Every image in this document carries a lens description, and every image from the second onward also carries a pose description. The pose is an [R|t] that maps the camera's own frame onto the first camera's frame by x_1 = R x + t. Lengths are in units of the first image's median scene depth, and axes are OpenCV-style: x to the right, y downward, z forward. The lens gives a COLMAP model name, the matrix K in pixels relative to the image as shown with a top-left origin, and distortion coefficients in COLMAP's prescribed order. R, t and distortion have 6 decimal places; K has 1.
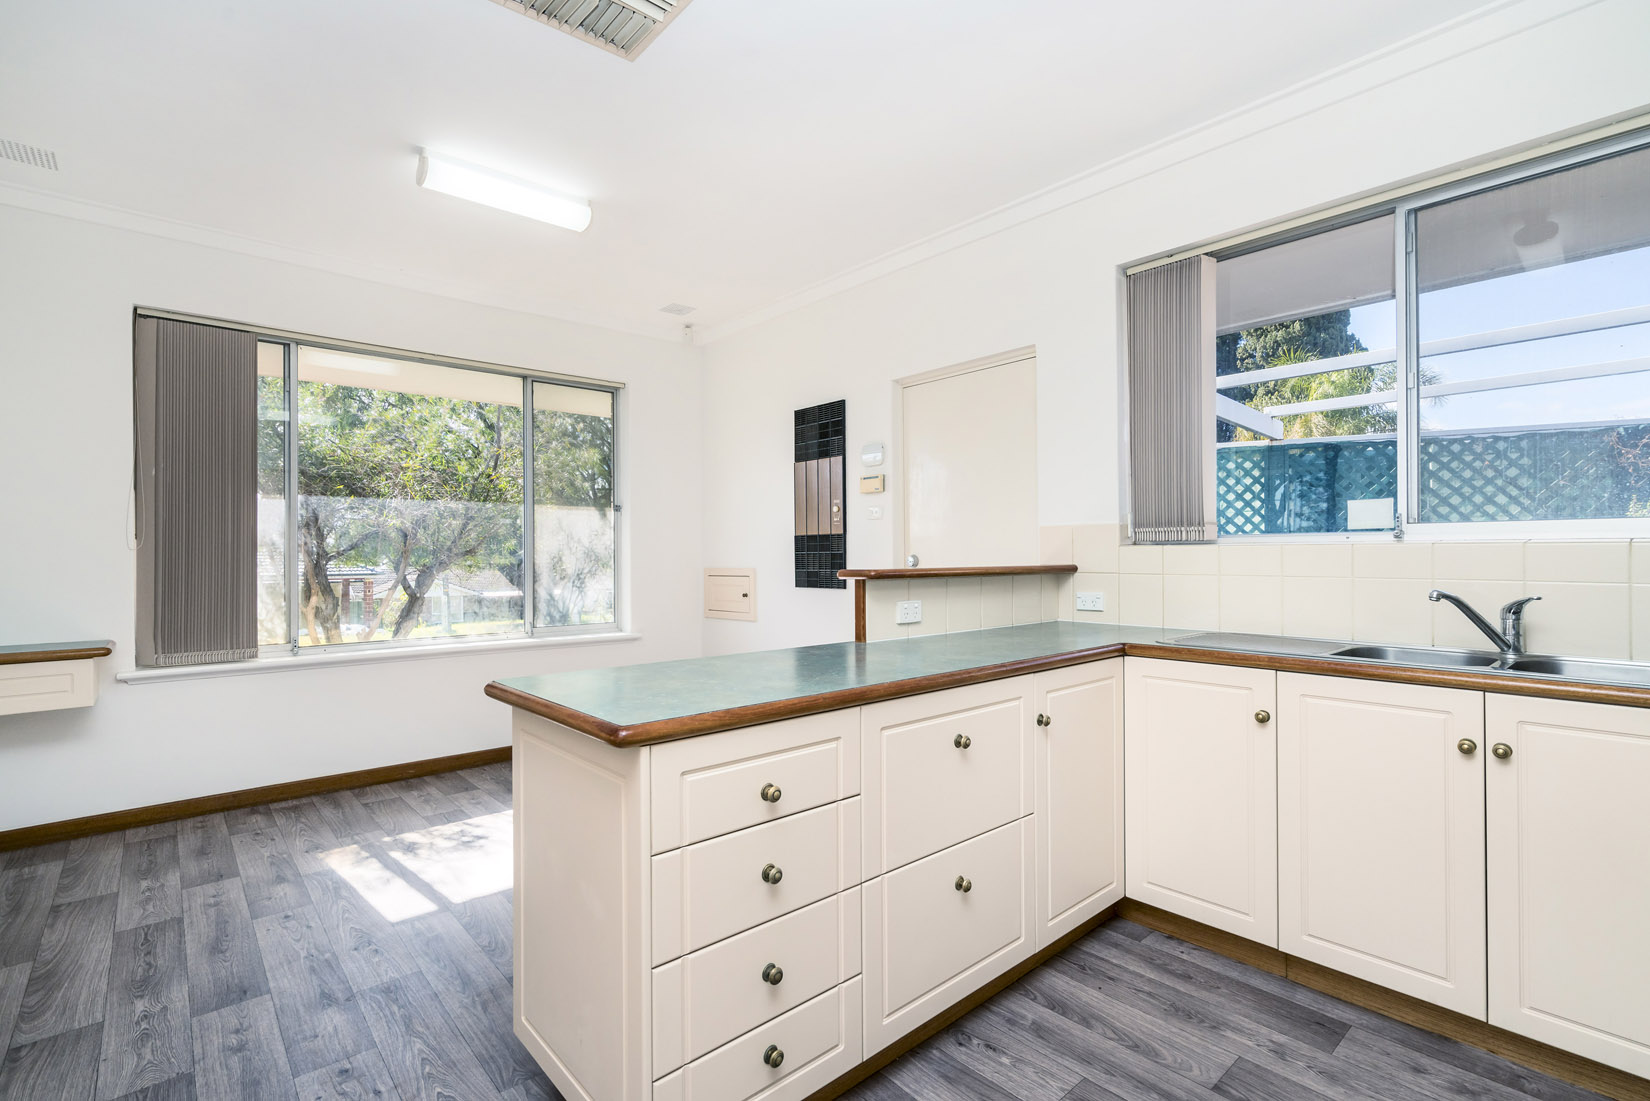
lens RADIAL K [[752.3, 0, 829.1], [0, 752.3, 553.5], [0, 0, 1]] dist [-0.003418, -0.000139]
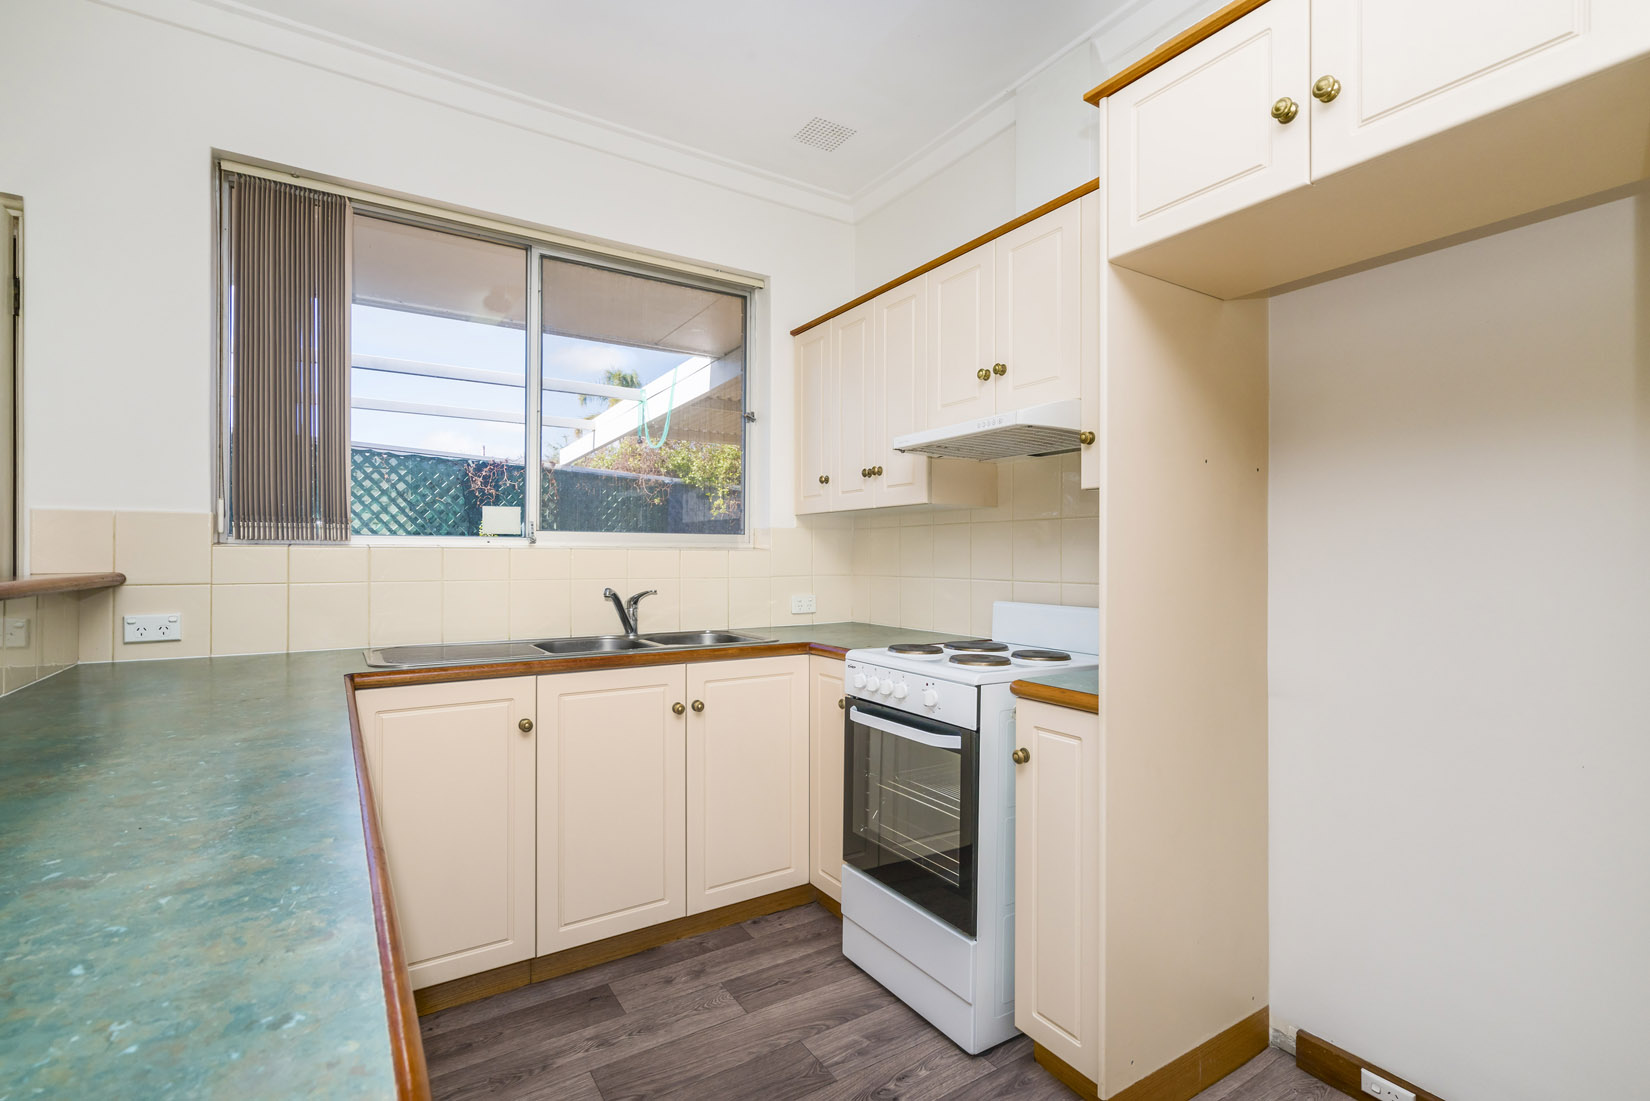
lens RADIAL K [[752.3, 0, 826.1], [0, 752.3, 551.5], [0, 0, 1]] dist [-0.003418, -0.000139]
pose [[0.155255, 0.009068, 0.987833, -0.323583], [-0.002346, 0.999958, -0.008811, -0.000184], [-0.987872, -0.000949, 0.155269, 0.463525]]
